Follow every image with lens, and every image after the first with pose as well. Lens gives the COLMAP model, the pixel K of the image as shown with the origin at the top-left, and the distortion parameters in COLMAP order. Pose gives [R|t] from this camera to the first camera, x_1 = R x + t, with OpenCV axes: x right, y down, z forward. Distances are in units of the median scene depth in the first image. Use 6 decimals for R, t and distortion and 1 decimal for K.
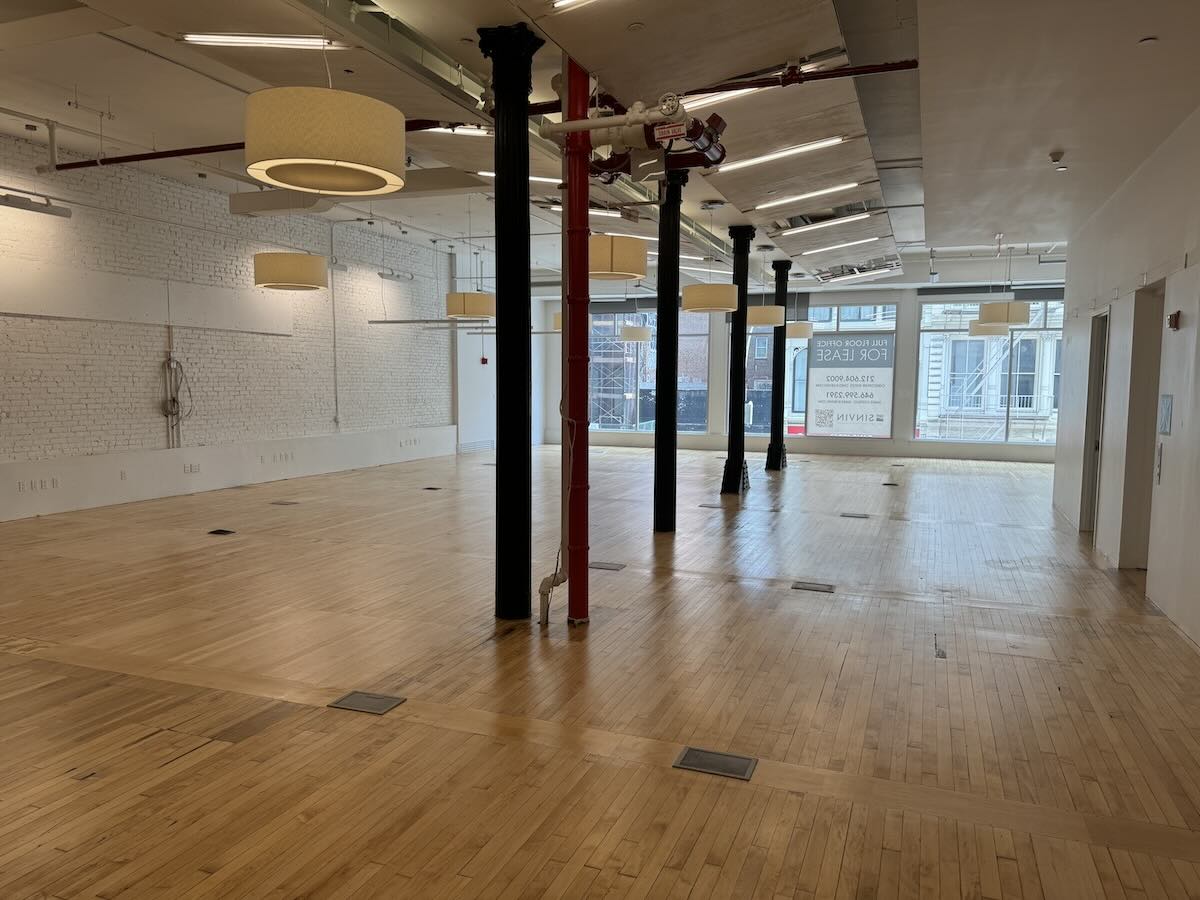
lens RADIAL K [[841.9, 0, 600.5], [0, 841.9, 451.6], [0, 0, 1]] dist [0.007544, 0.000405]
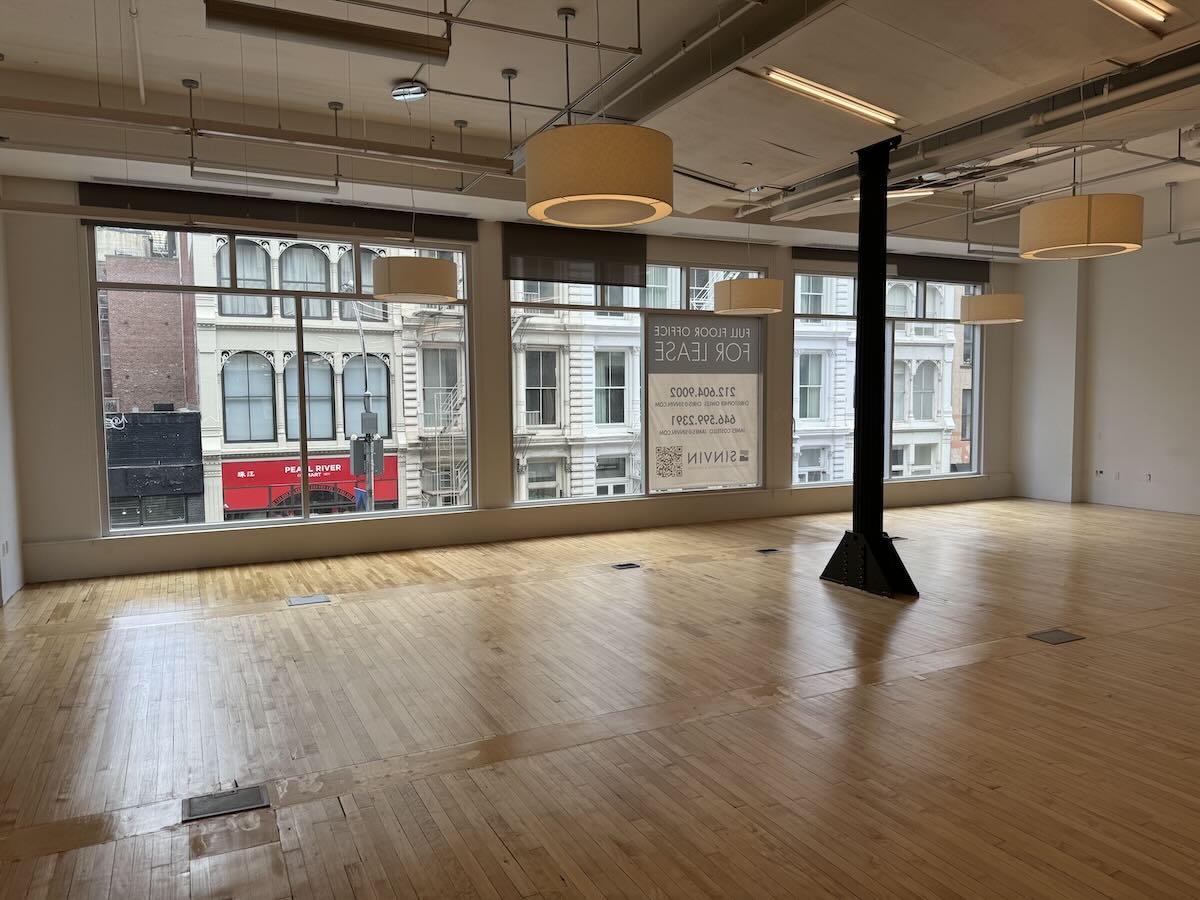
lens RADIAL K [[841.9, 0, 599.5], [0, 841.9, 453.4], [0, 0, 1]] dist [0.007544, 0.000405]
pose [[0.675179, -0.059943, 0.735214, -0.187383], [0.072572, 0.997255, 0.014661, -0.057510], [-0.734075, 0.043458, 0.677676, 0.653842]]
